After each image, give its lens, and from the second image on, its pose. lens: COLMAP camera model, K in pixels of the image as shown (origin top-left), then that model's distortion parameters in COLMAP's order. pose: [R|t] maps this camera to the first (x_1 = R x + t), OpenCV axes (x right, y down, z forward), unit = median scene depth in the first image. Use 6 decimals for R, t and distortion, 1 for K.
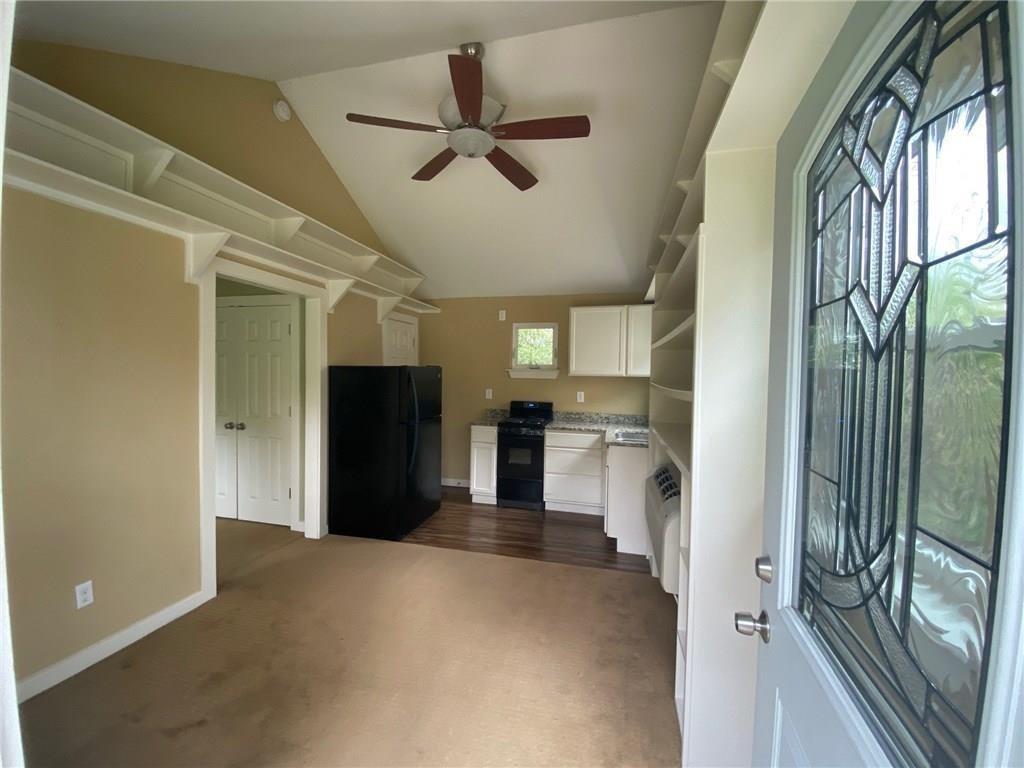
lens RADIAL K [[407.0, 0, 512.0], [0, 407.0, 384.0], [0, 0, 1]] dist [0.028413, -0.026077]
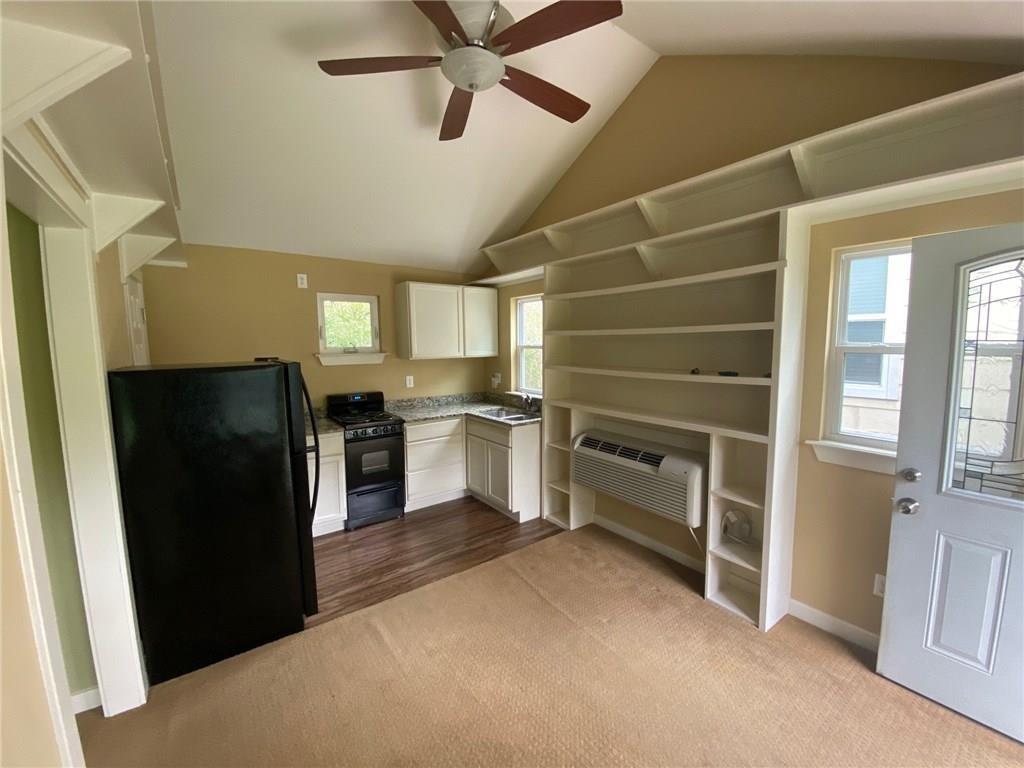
lens RADIAL K [[407.0, 0, 512.0], [0, 407.0, 384.0], [0, 0, 1]] dist [0.028413, -0.026077]
pose [[0.635637, -0.099017, 0.765612, -0.409779], [0.044144, 0.994780, 0.092005, -0.039415], [-0.770725, -0.024685, 0.636689, 0.263955]]
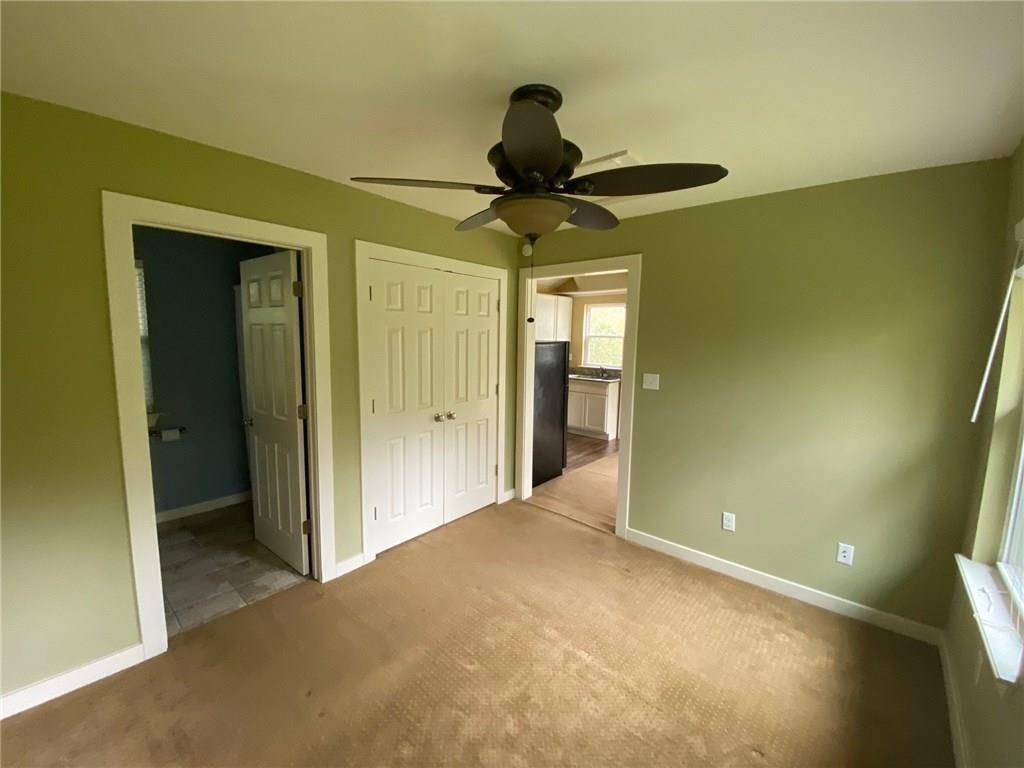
lens RADIAL K [[415.5, 0, 506.1], [0, 415.5, 383.1], [0, 0, 1]] dist [0.018982, -0.019393]
pose [[0.451444, -0.114754, 0.884890, -1.178969], [0.020487, 0.992768, 0.118291, -0.054383], [-0.892064, -0.035273, 0.450530, 0.445273]]
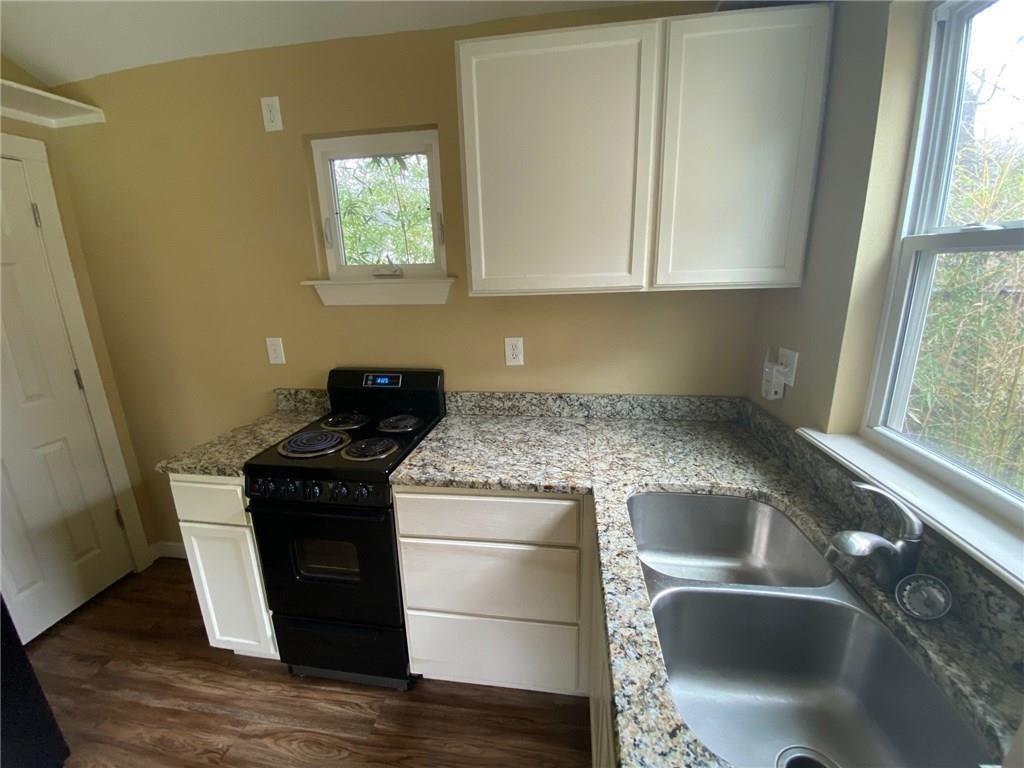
lens RADIAL K [[407.0, 0, 512.0], [0, 407.0, 384.0], [0, 0, 1]] dist [0.028413, -0.026077]
pose [[0.993956, -0.063777, 0.089357, 0.140745], [0.042438, 0.973886, 0.223035, -0.023387], [-0.101248, -0.217894, 0.970706, 0.681944]]
